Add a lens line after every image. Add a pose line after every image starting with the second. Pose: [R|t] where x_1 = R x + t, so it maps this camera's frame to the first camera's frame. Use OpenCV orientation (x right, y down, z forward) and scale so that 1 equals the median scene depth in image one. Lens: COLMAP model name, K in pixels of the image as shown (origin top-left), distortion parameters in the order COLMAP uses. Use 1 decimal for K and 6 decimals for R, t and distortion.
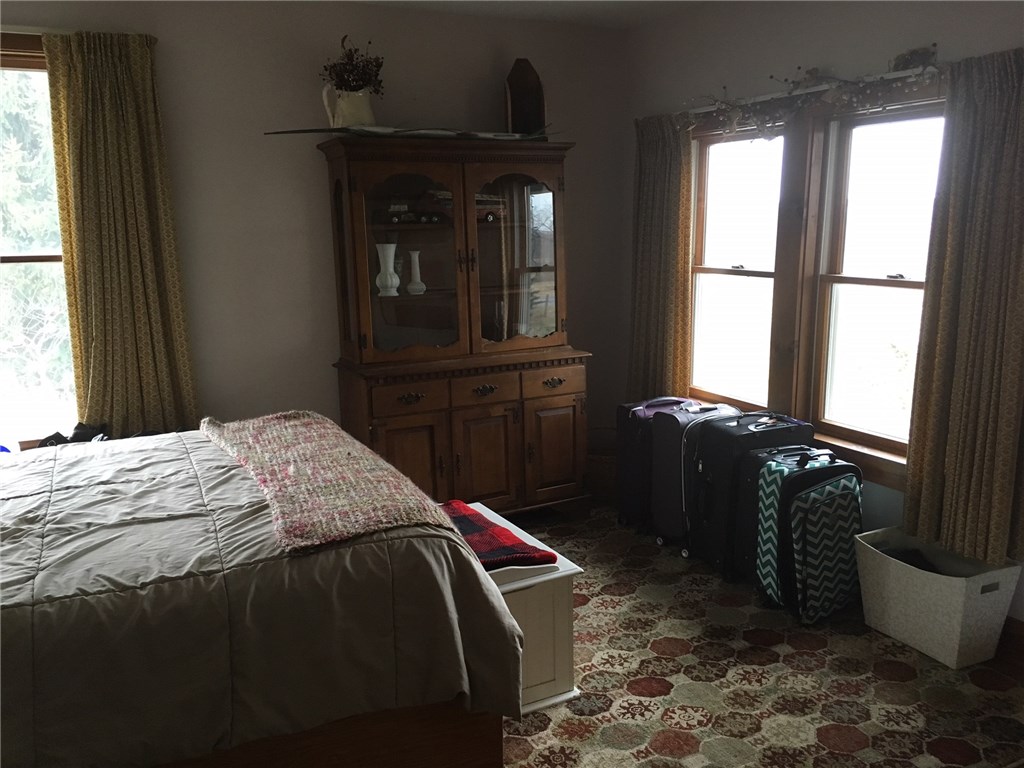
lens RADIAL K [[860.3, 0, 514.1], [0, 860.3, 389.7], [0, 0, 1]] dist [0.062479, -0.096337]
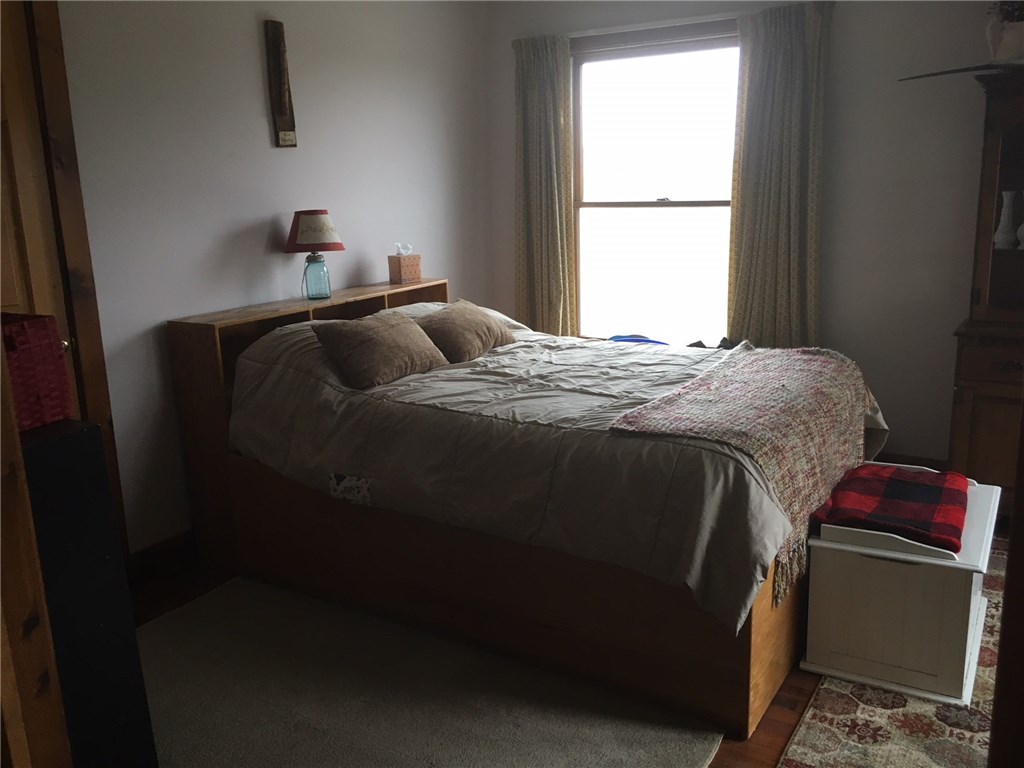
lens RADIAL K [[860.3, 0, 510.2], [0, 860.3, 382.4], [0, 0, 1]] dist [0.062479, -0.096337]
pose [[0.532086, 0.191046, -0.824855, 0.678101], [-0.146823, 0.980271, 0.132332, -0.031216], [0.833863, 0.050696, 0.549638, 0.142623]]
